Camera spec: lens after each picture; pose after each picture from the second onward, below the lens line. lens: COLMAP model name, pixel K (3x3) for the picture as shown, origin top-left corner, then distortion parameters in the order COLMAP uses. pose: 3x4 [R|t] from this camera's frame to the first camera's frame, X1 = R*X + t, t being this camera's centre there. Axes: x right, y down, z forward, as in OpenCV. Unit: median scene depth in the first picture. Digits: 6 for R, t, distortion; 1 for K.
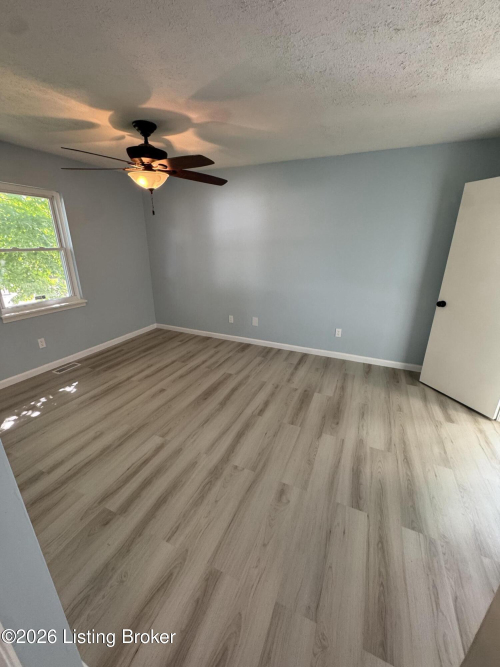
lens RADIAL K [[268.1, 0, 249.8], [0, 268.1, 330.4], [0, 0, 1]] dist [-0.003651, -0.000023]
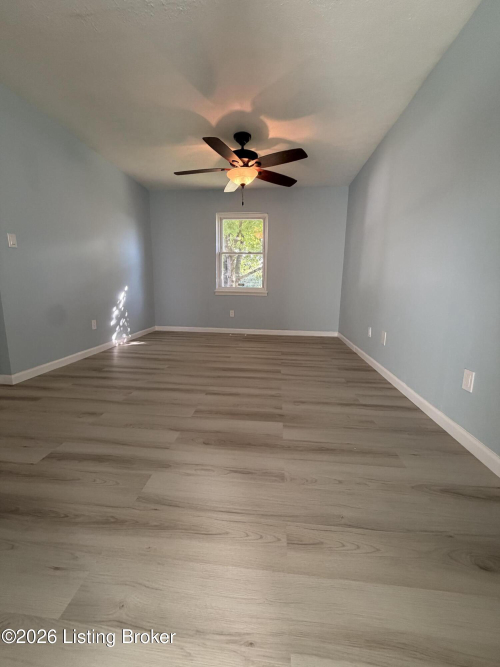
lens RADIAL K [[265.2, 0, 247.9], [0, 265.2, 328.9], [0, 0, 1]] dist [-0.002023, -0.000309]
pose [[0.303824, 0.154456, -0.940124, 0.739613], [-0.315921, 0.947274, 0.053533, 0.024265], [0.898824, 0.280741, 0.336601, 0.662463]]
